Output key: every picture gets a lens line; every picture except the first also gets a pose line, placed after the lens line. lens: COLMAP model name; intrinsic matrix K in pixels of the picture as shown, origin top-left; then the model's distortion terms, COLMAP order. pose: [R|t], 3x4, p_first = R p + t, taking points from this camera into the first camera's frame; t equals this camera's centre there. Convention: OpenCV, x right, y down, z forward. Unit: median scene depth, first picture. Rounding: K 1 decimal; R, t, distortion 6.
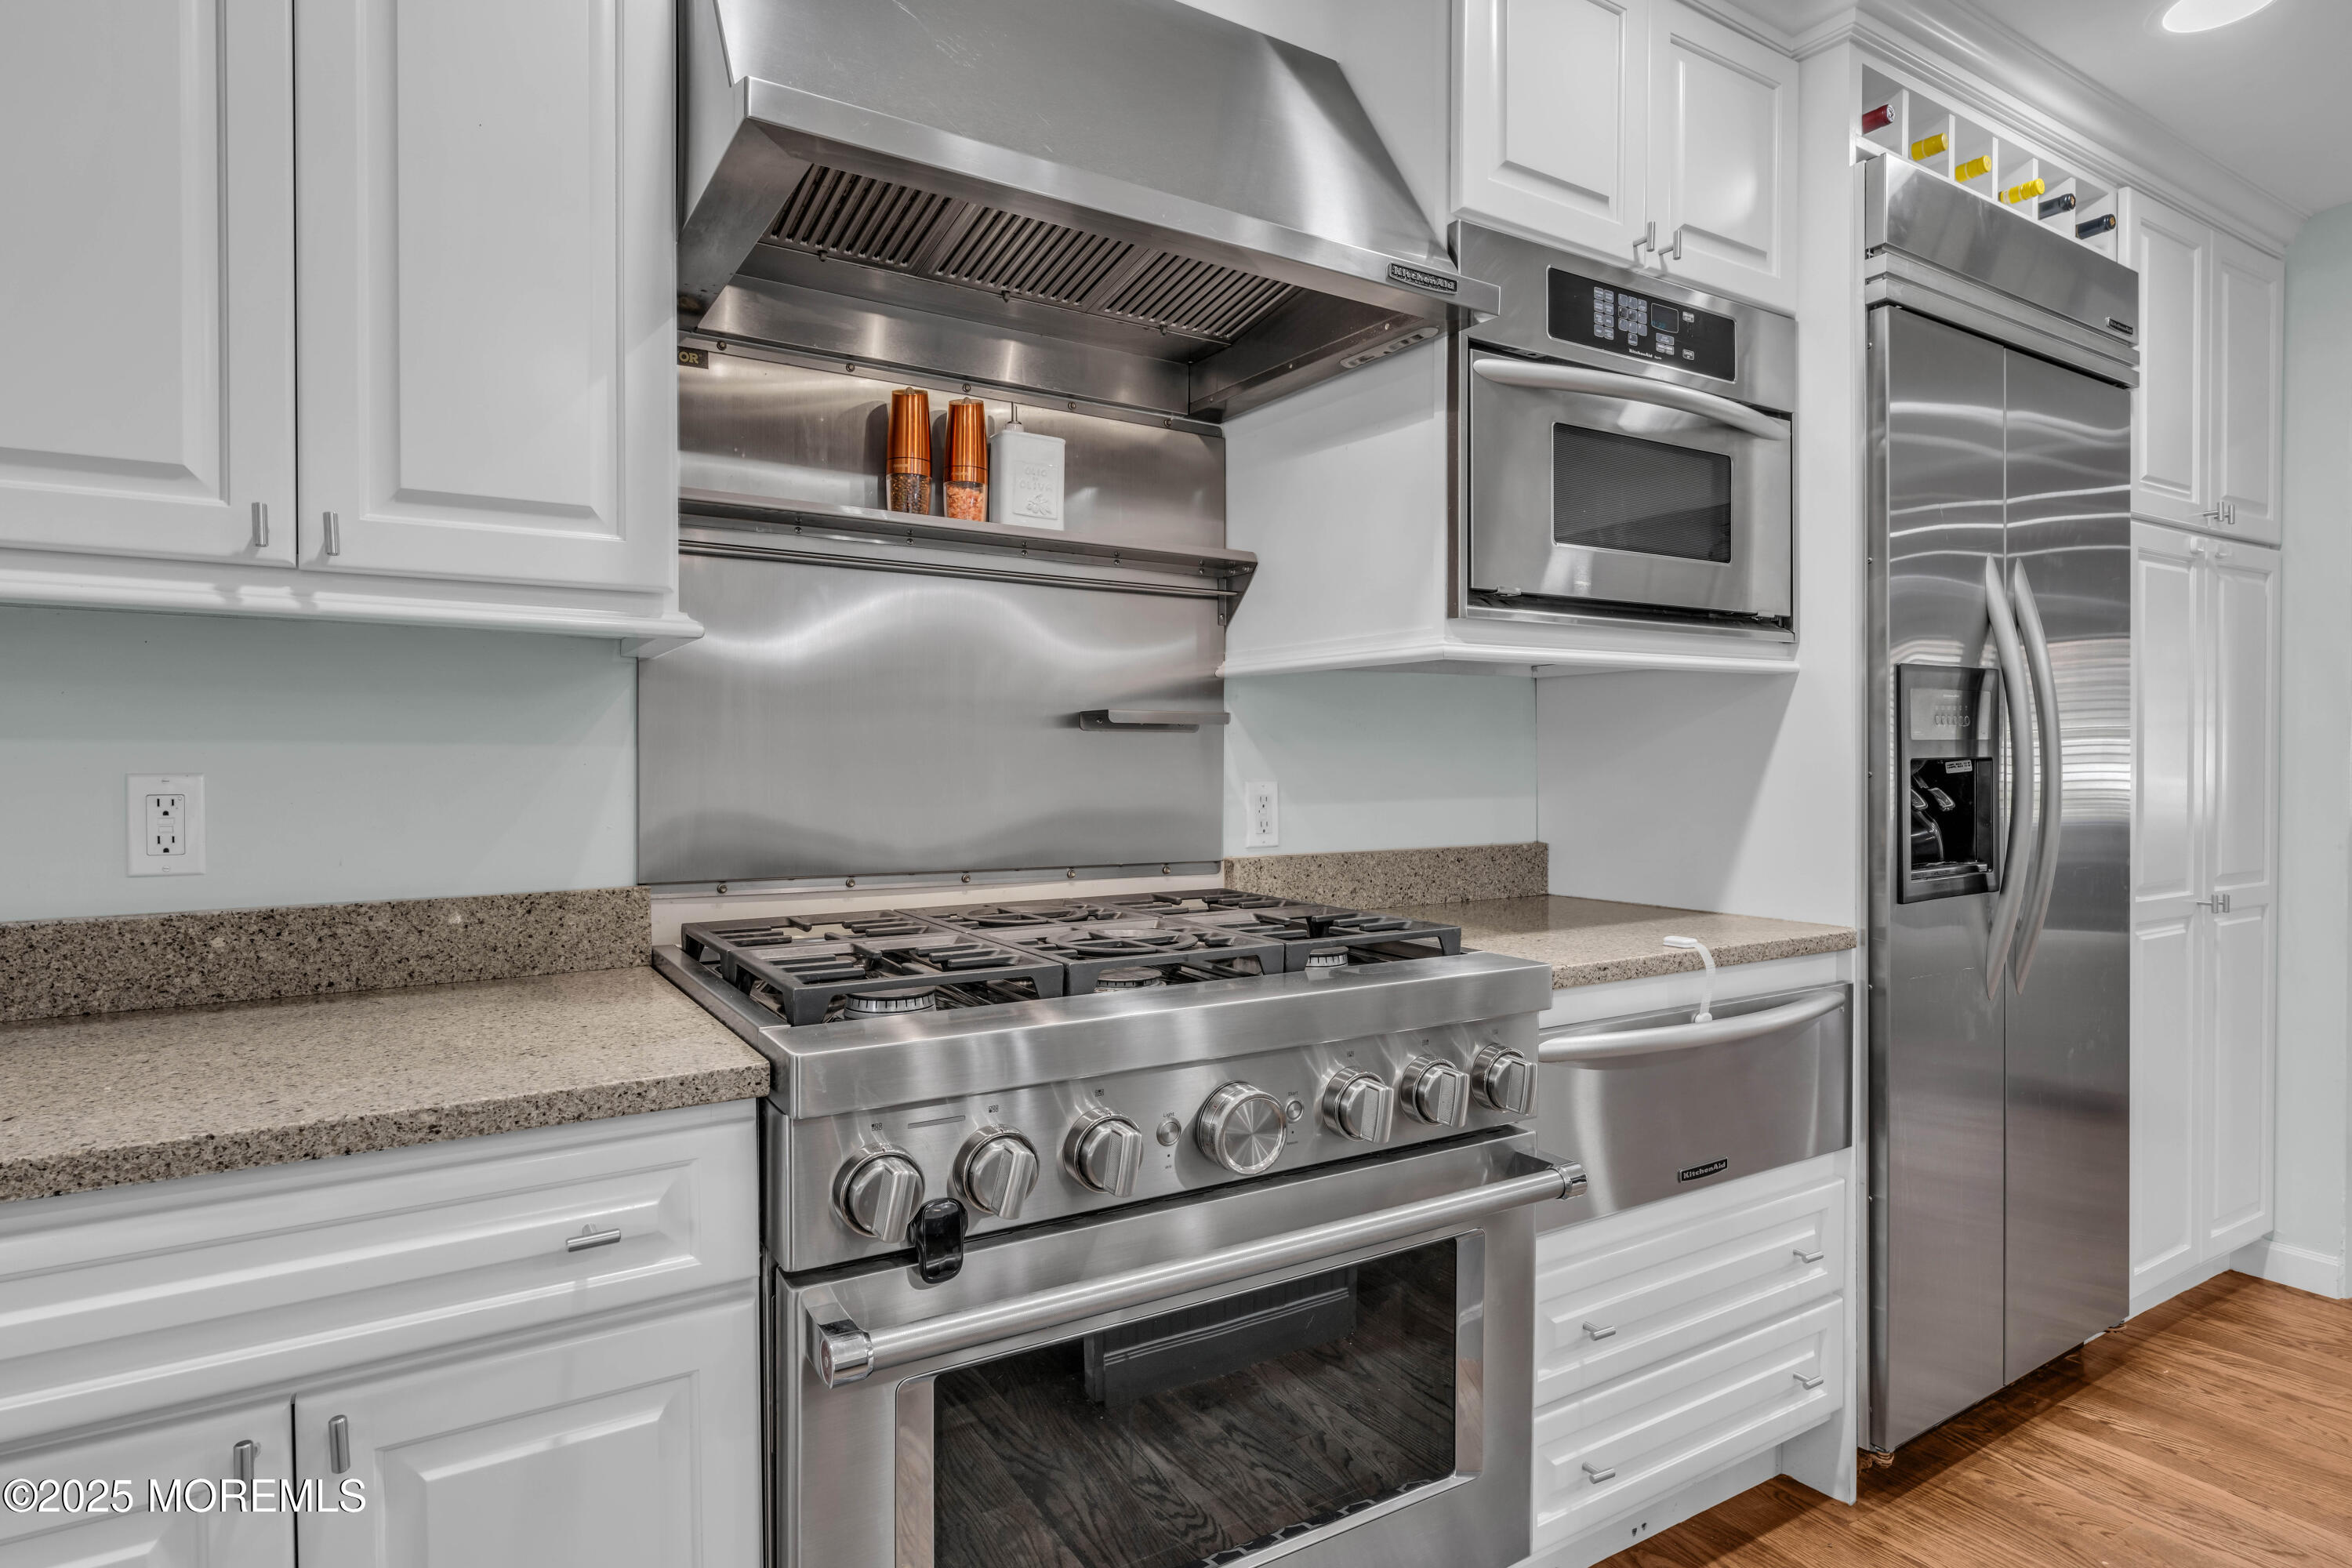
lens RADIAL K [[1267.8, 0, 1179.0], [0, 1267.8, 786.4], [0, 0, 1]] dist [0.004272, -0.000778]
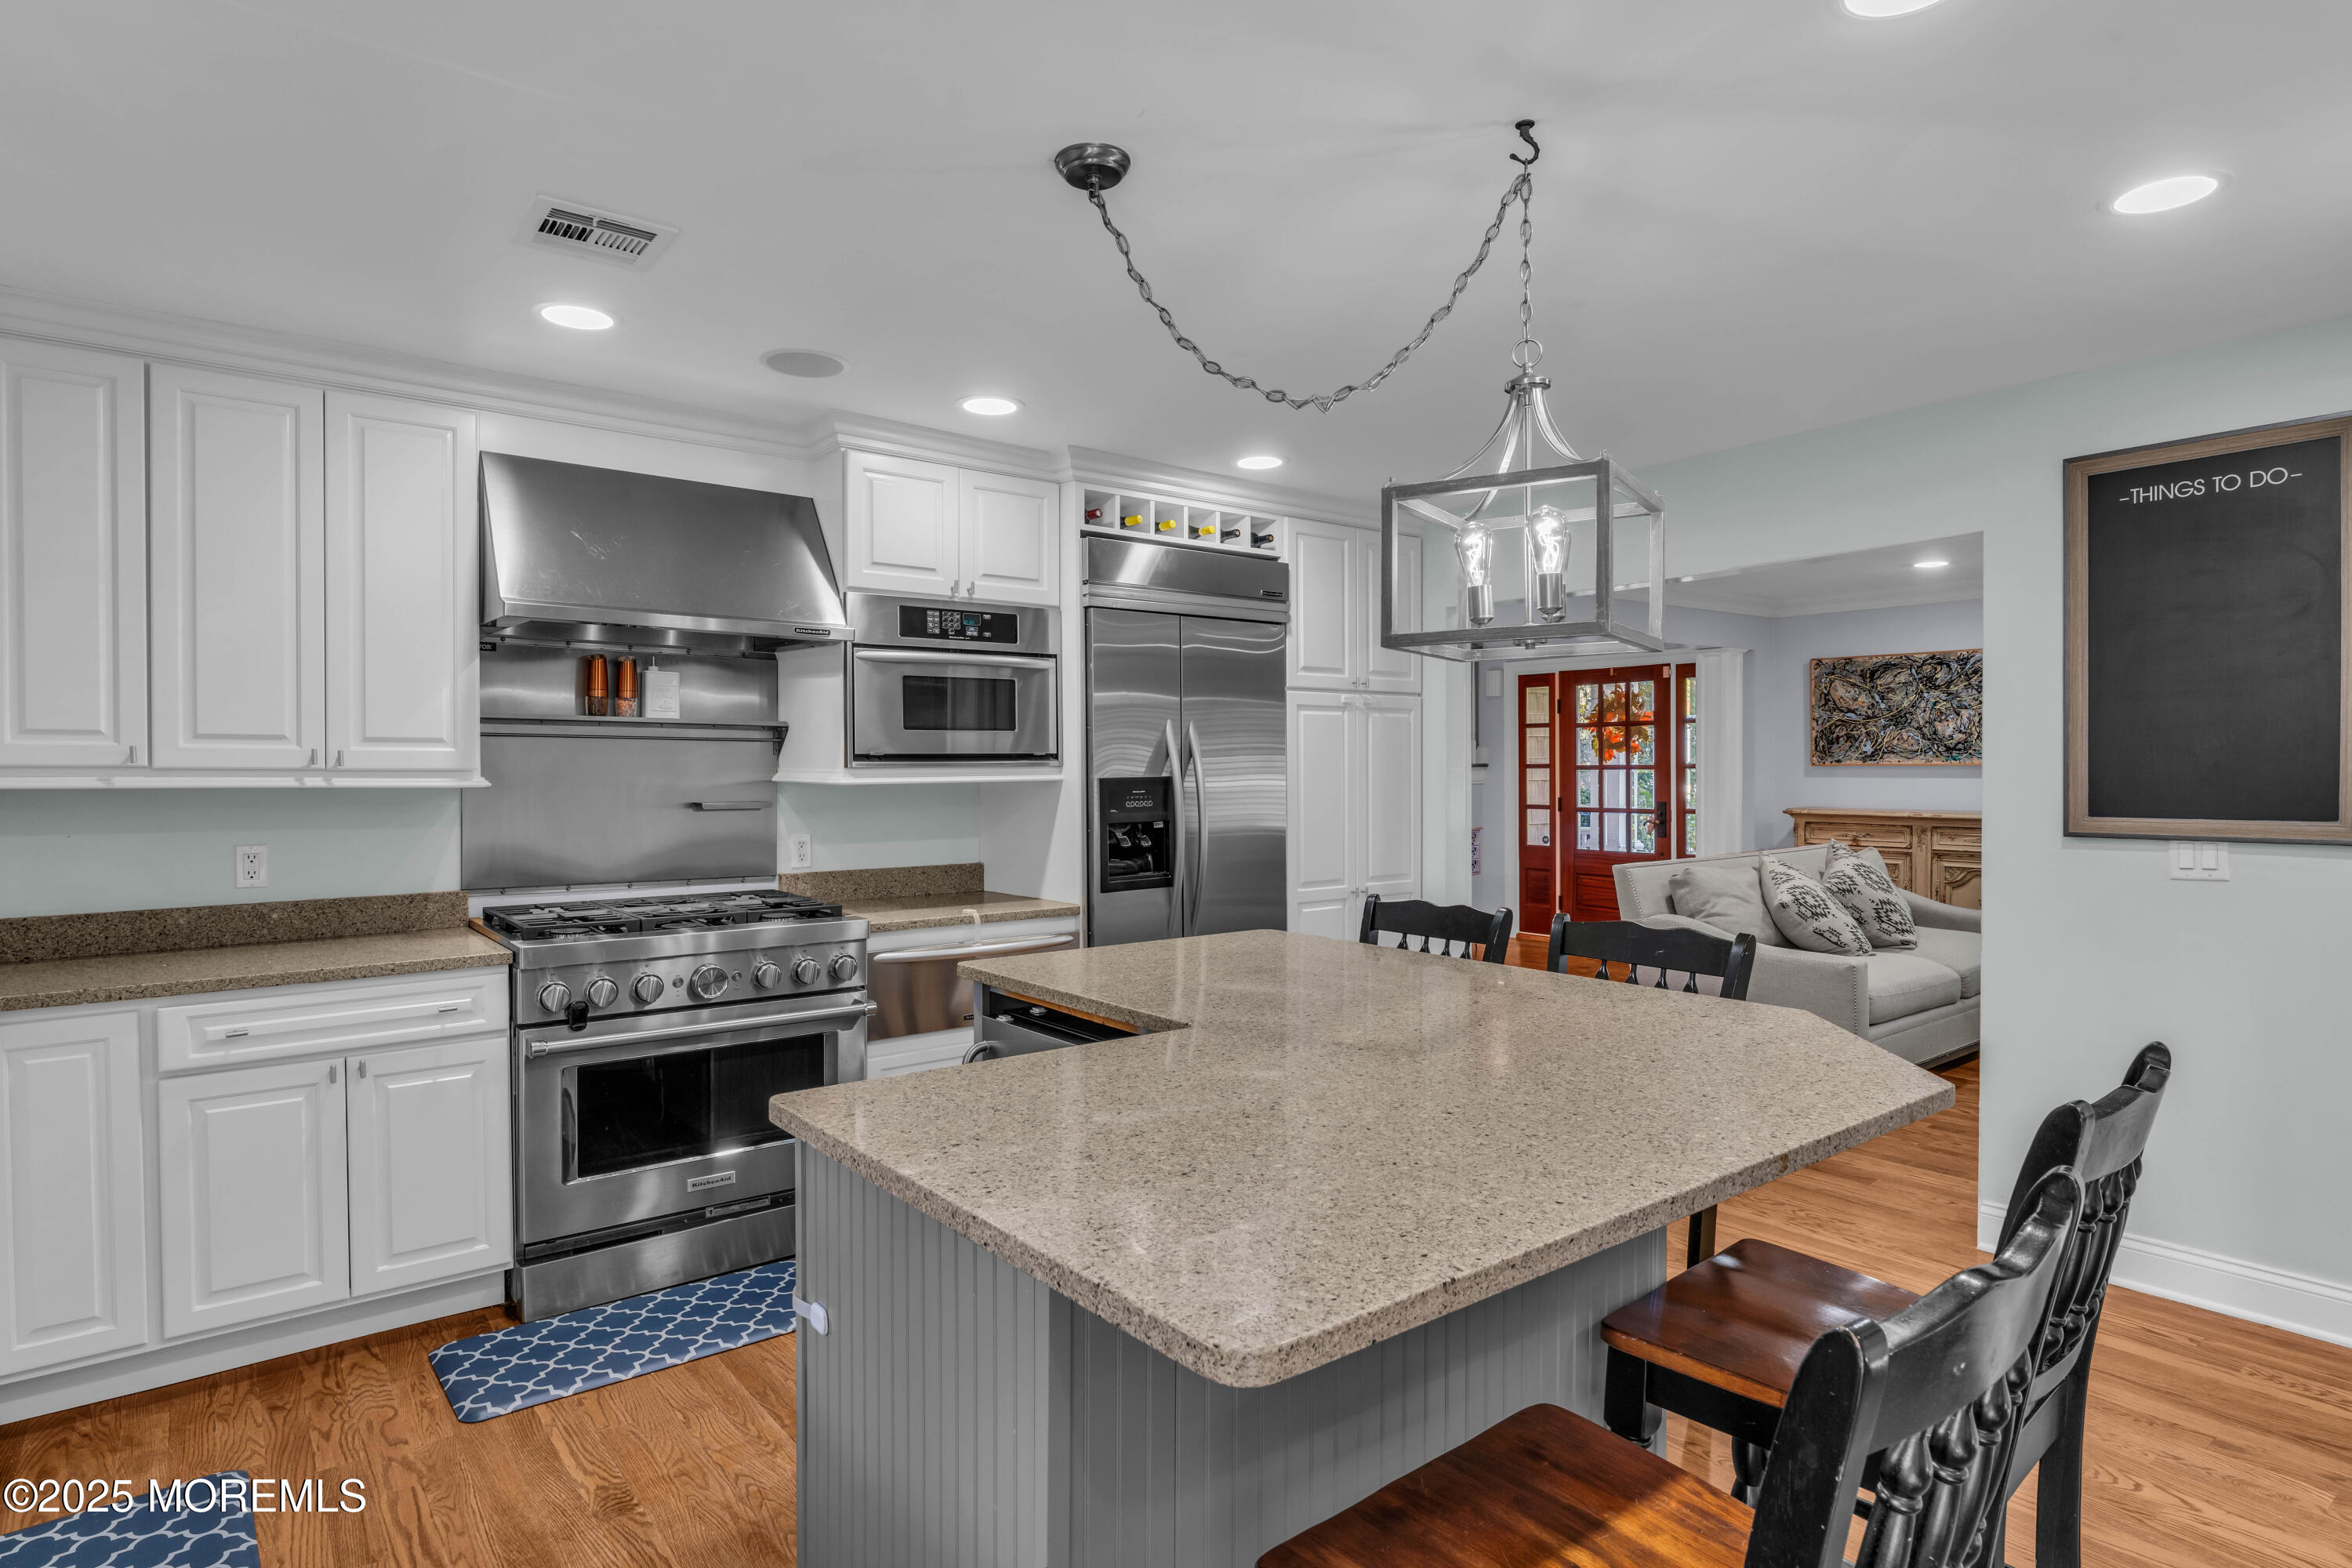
lens RADIAL K [[1267.8, 0, 1173.6], [0, 1267.8, 785.5], [0, 0, 1]] dist [0.004272, -0.000778]
pose [[0.993488, -0.000073, 0.113937, 0.543888], [0.000289, 0.999998, -0.001874, -0.097887], [-0.113936, 0.001895, 0.993486, -1.316075]]
